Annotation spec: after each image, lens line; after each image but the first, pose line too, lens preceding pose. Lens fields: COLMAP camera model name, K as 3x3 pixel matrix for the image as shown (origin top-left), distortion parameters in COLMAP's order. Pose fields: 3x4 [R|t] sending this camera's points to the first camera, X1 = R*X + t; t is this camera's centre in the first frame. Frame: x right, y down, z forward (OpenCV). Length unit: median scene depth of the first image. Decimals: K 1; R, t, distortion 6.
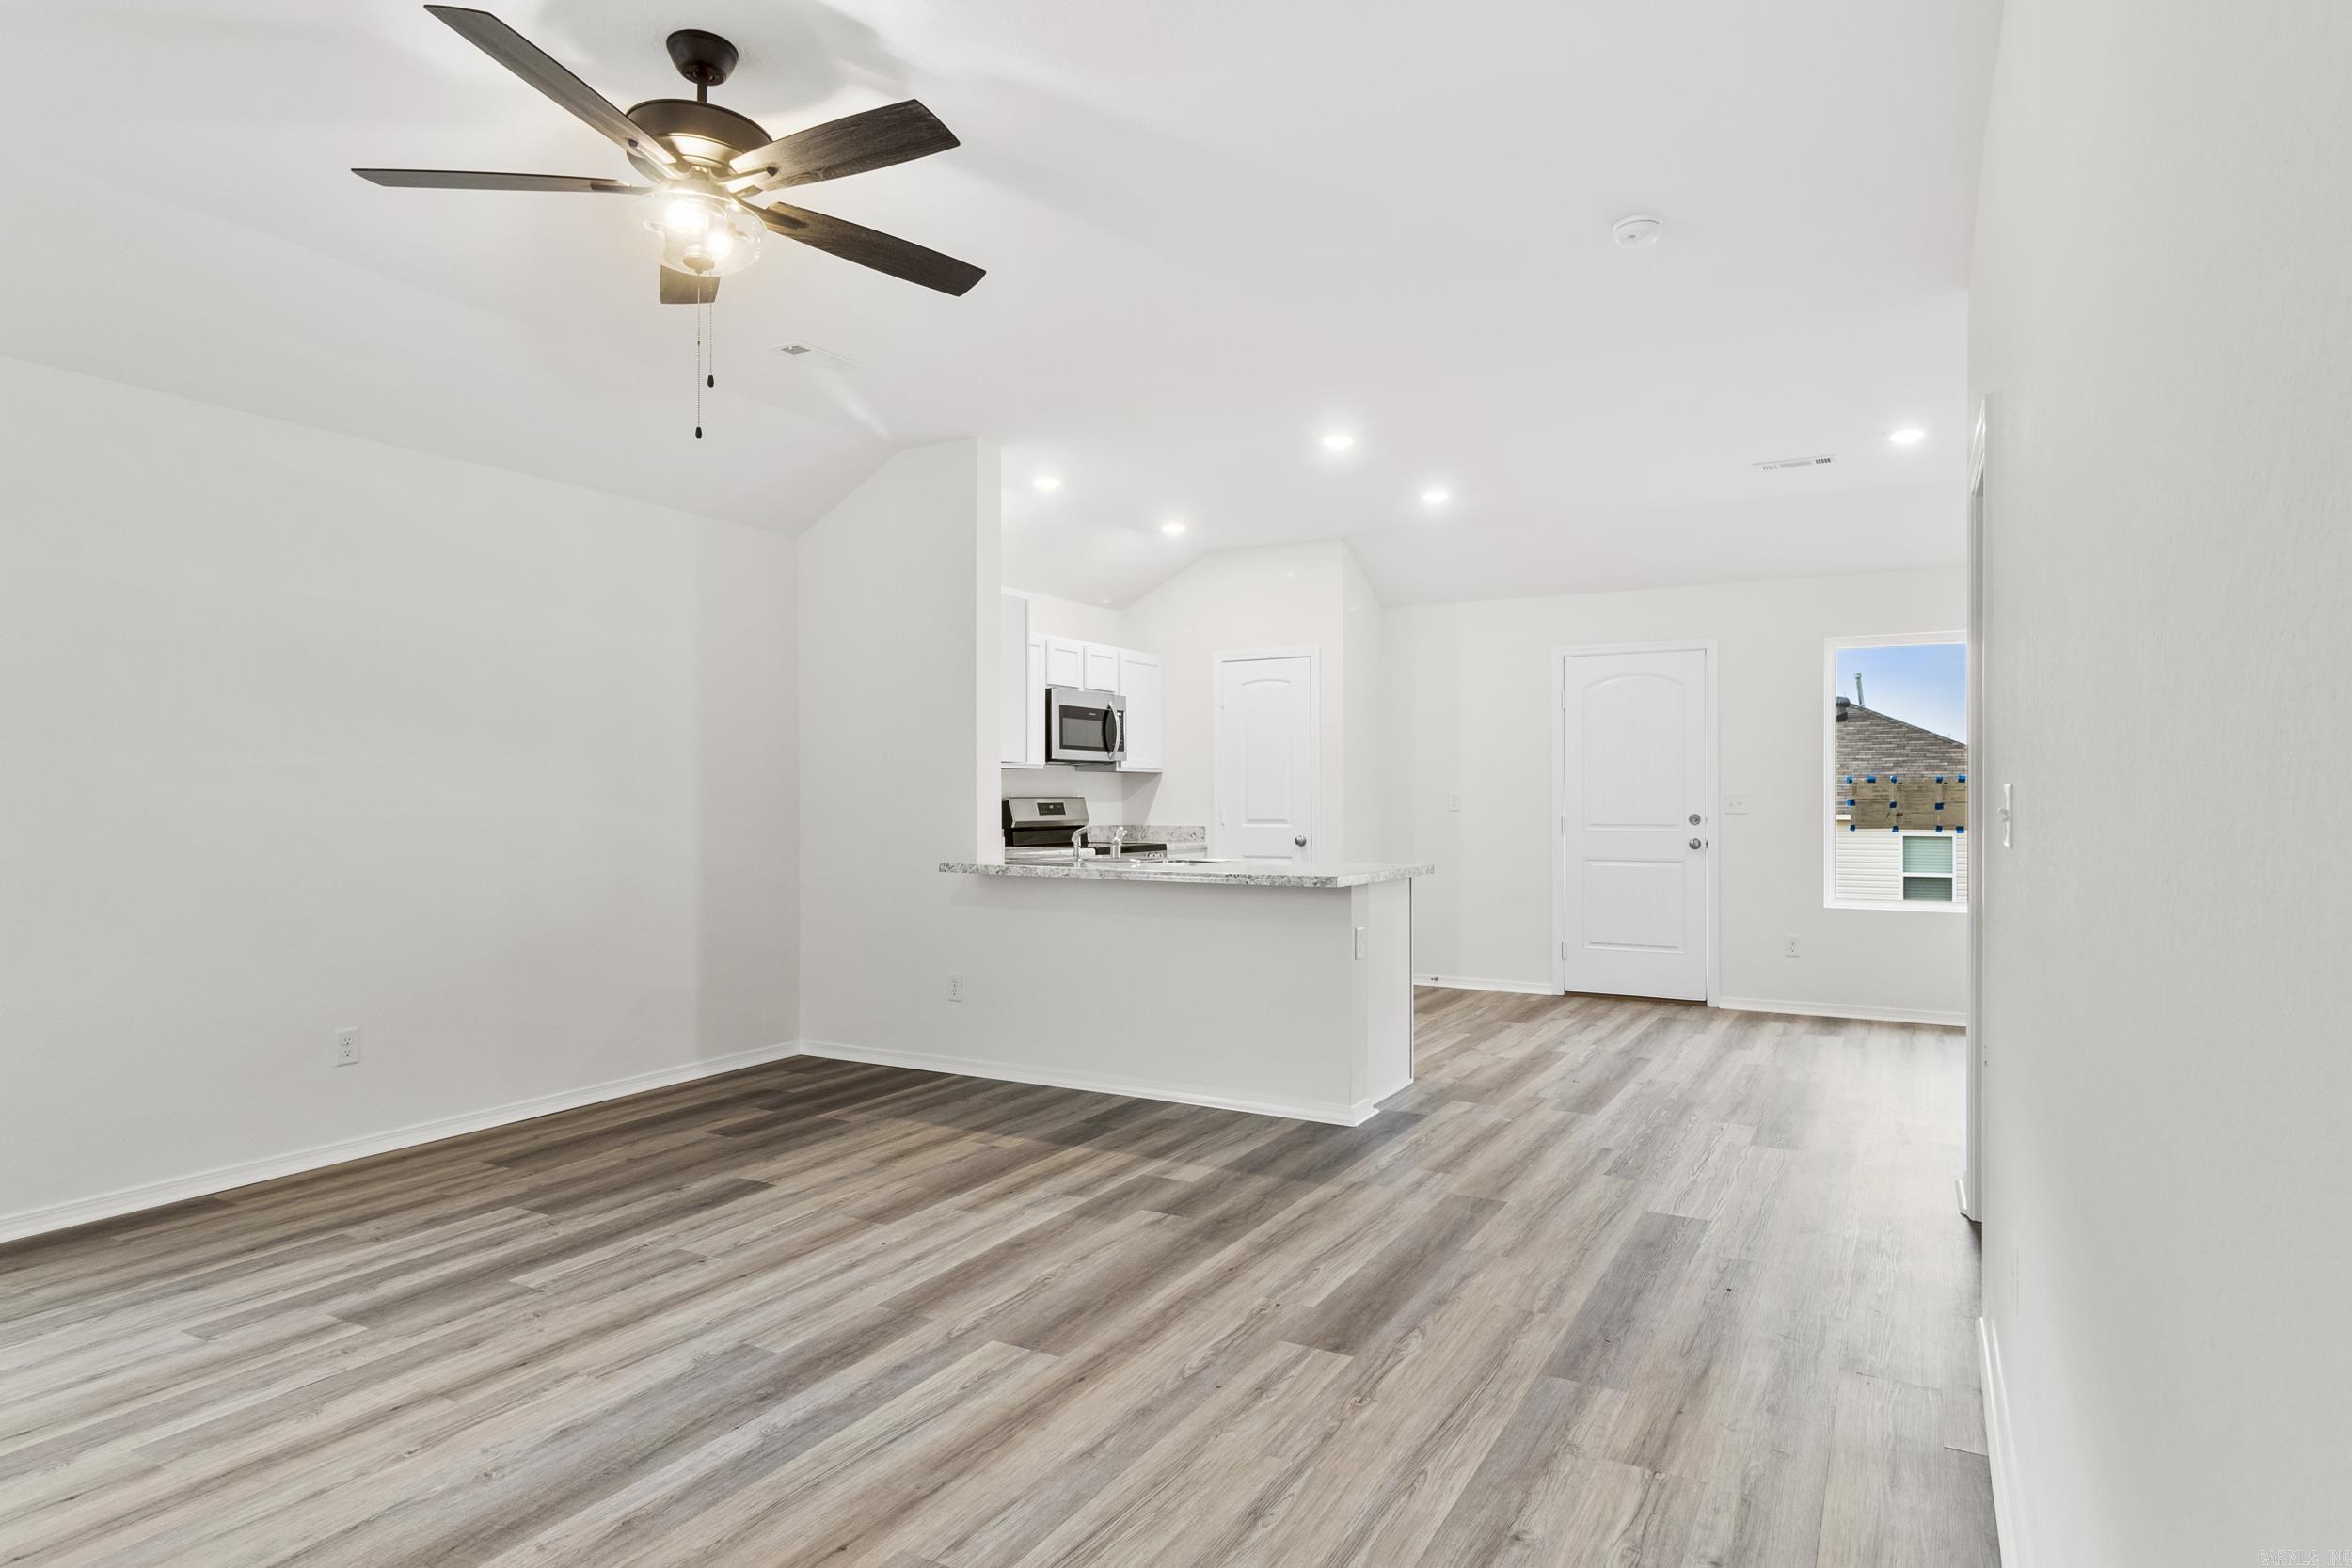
lens RADIAL K [[1313.6, 0, 1198.9], [0, 1313.6, 806.9], [0, 0, 1]] dist [0.001819, 0.000294]
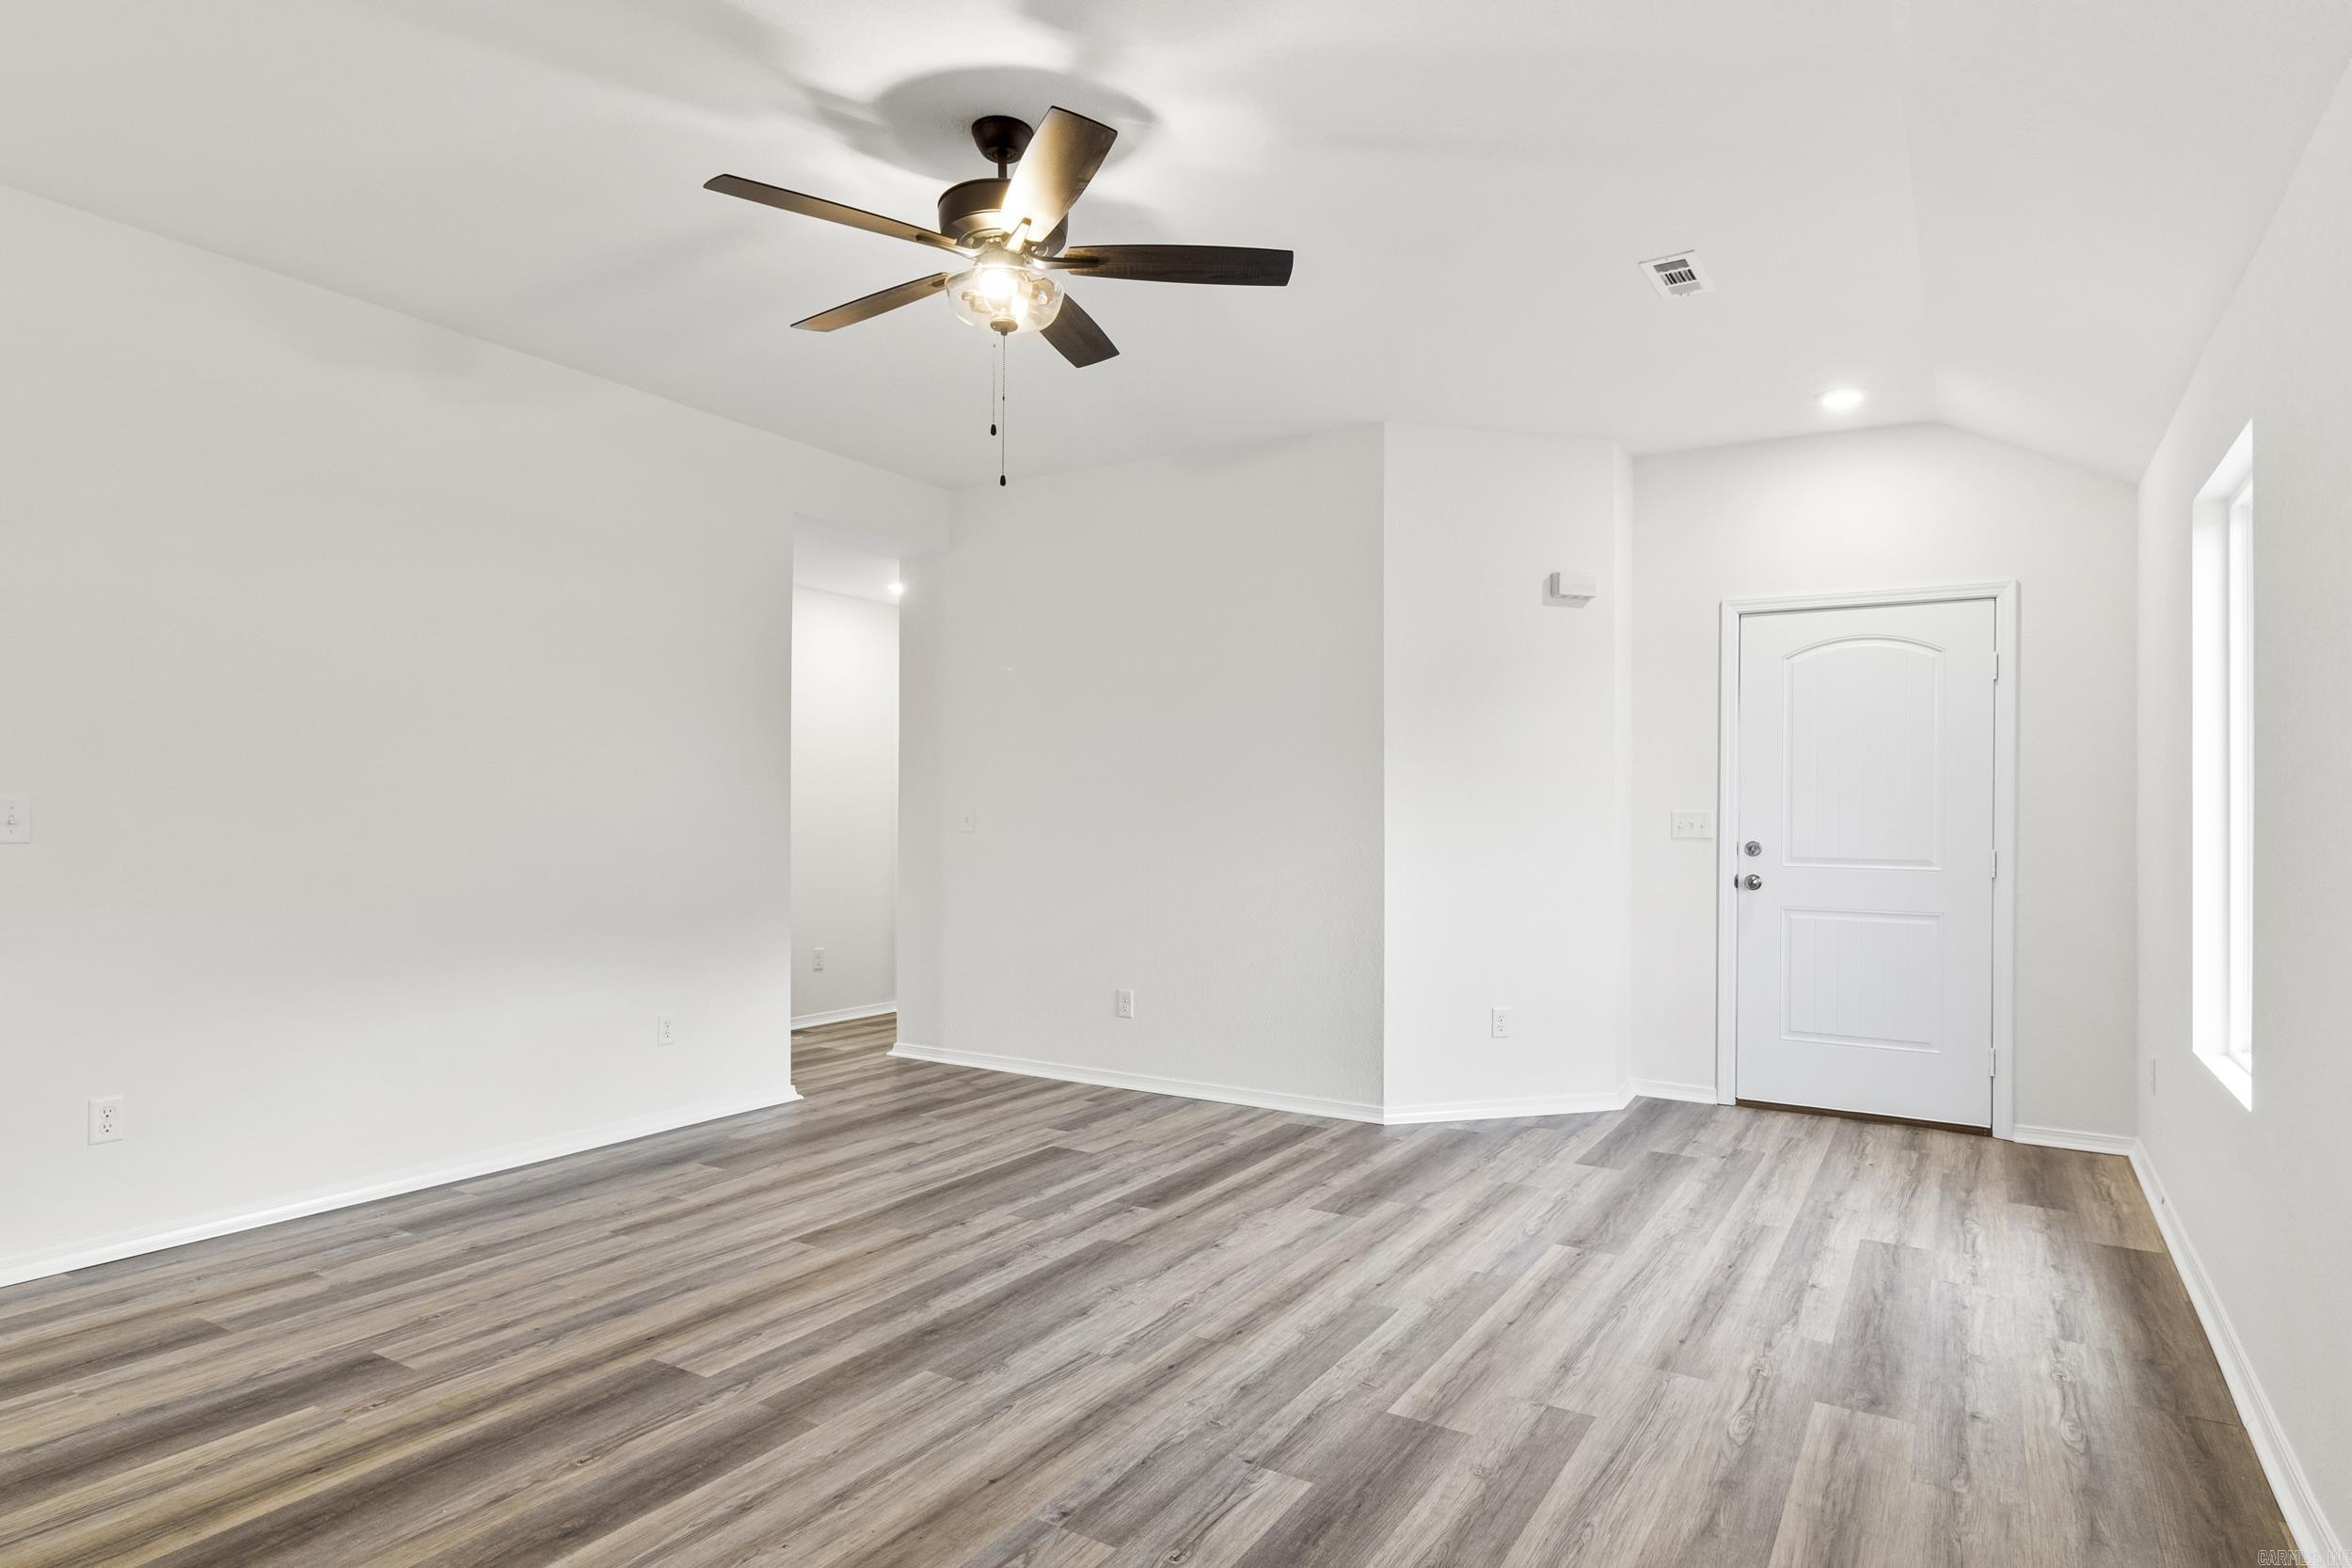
lens RADIAL K [[1301.2, 0, 1187.1], [0, 1301.2, 812.6], [0, 0, 1]] dist [-0.001390, -0.000267]
pose [[-0.999042, -0.008004, 0.043024, -0.396339], [-0.007676, 0.999940, 0.007791, -0.011261], [-0.043083, 0.007453, -0.999044, 1.405798]]
